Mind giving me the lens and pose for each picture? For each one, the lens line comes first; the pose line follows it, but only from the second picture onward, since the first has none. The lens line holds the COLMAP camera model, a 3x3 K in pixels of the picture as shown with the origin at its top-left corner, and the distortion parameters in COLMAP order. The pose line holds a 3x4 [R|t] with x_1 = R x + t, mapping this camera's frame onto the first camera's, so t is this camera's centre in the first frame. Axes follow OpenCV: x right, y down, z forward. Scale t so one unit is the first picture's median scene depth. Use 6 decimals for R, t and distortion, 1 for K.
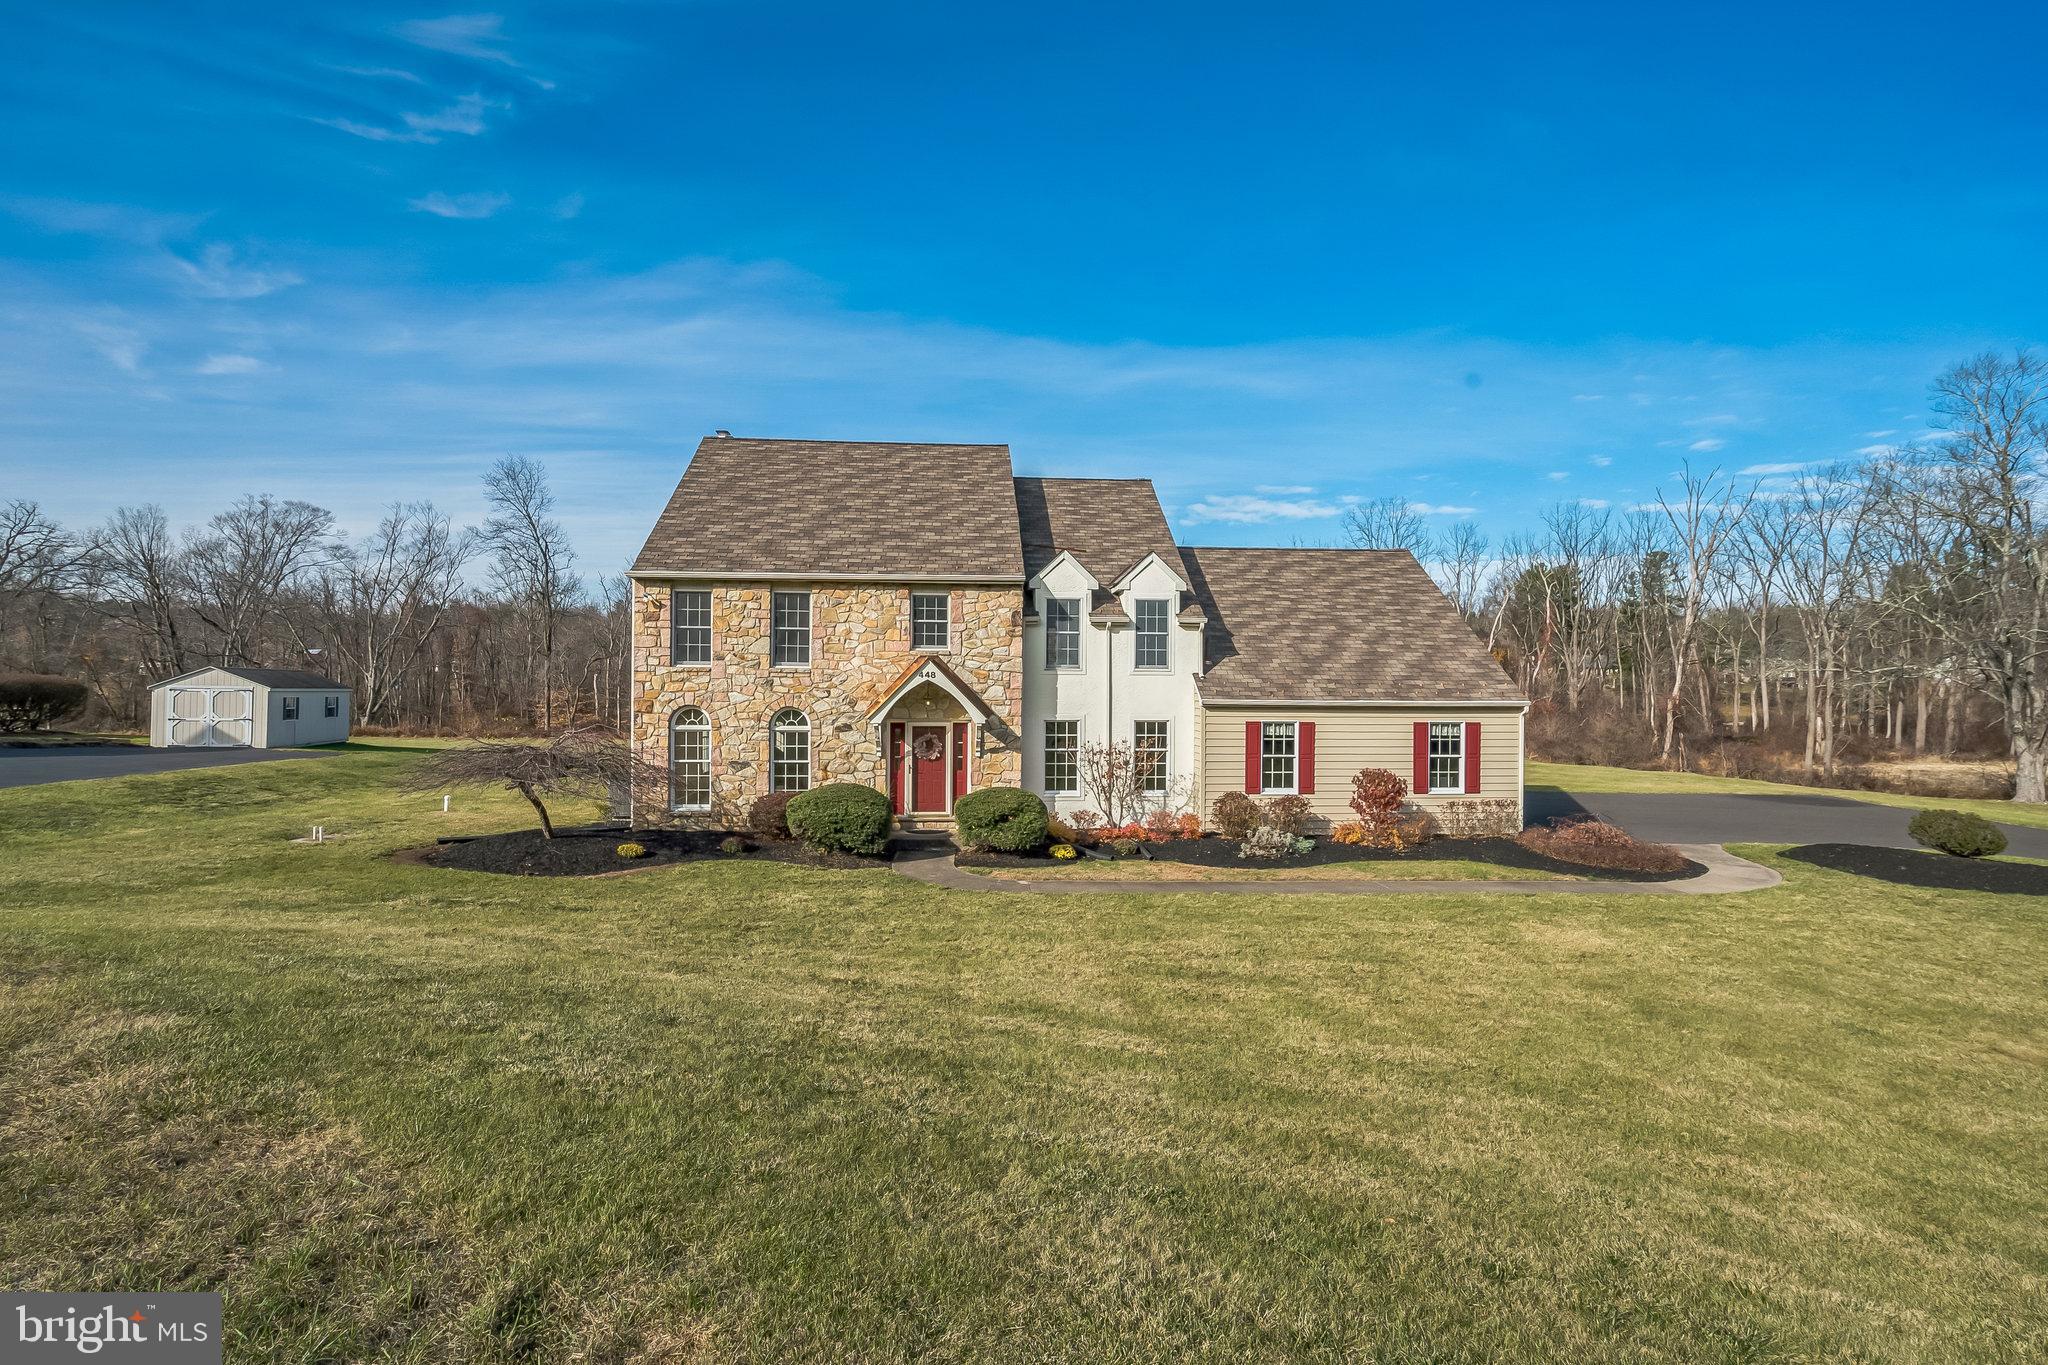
lens RADIAL K [[940.6, 0, 1042.1], [0, 940.6, 681.0], [0, 0, 1]] dist [0.000466, 0.001095]
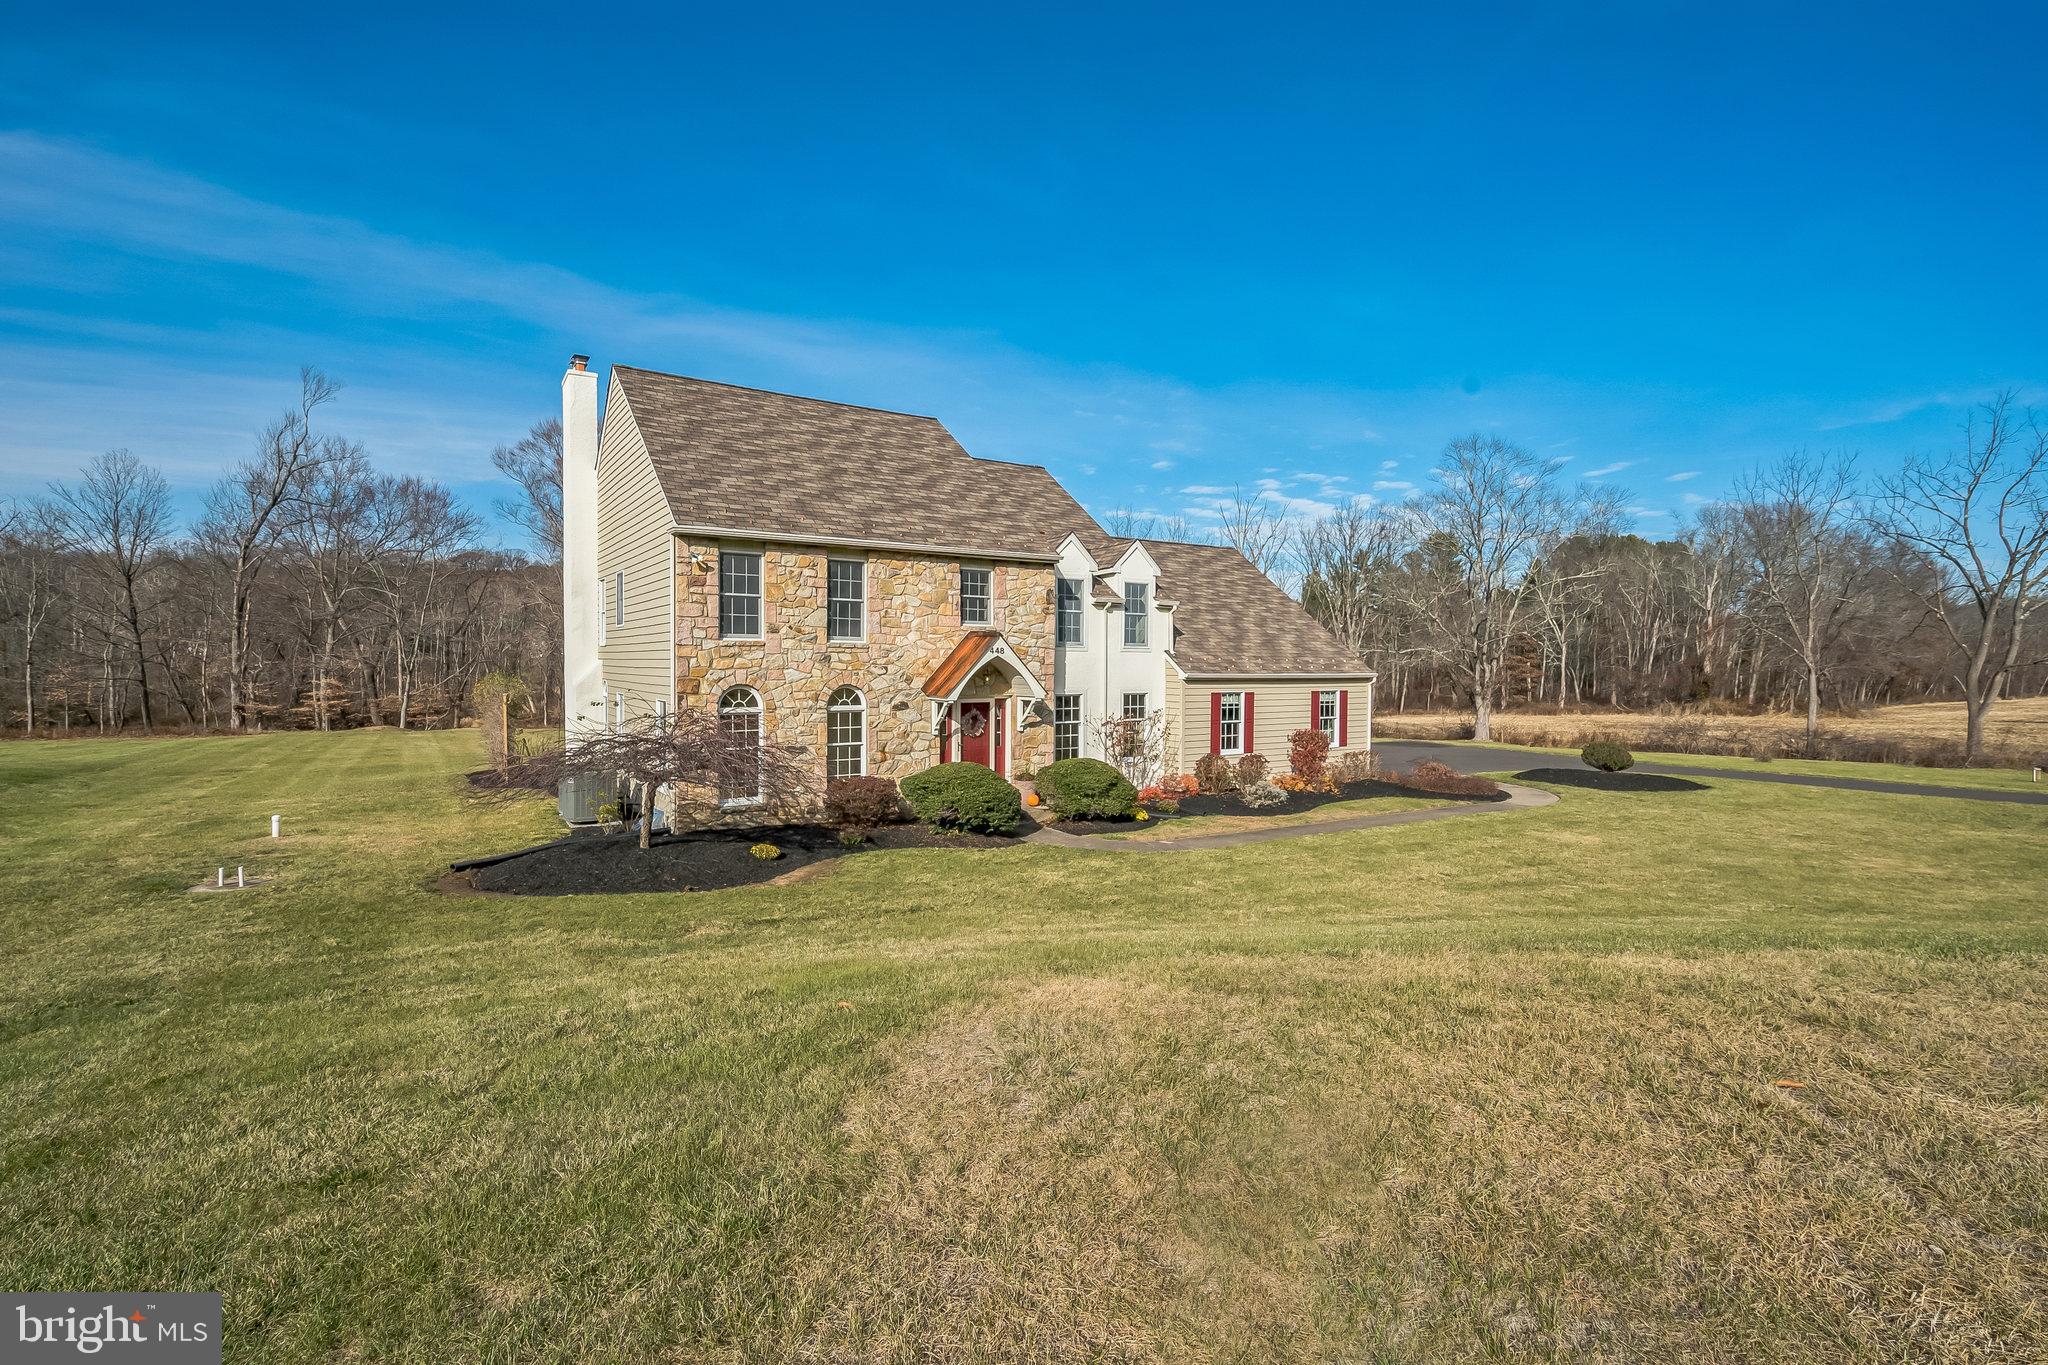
lens RADIAL K [[940.6, 0, 1046.7], [0, 940.6, 680.5], [0, 0, 1]] dist [0.000466, 0.001095]
pose [[0.871163, -0.010602, 0.490880, -0.536766], [-0.001152, 0.999720, 0.023638, 0.001222], [-0.490993, -0.021158, 0.870907, 0.099759]]
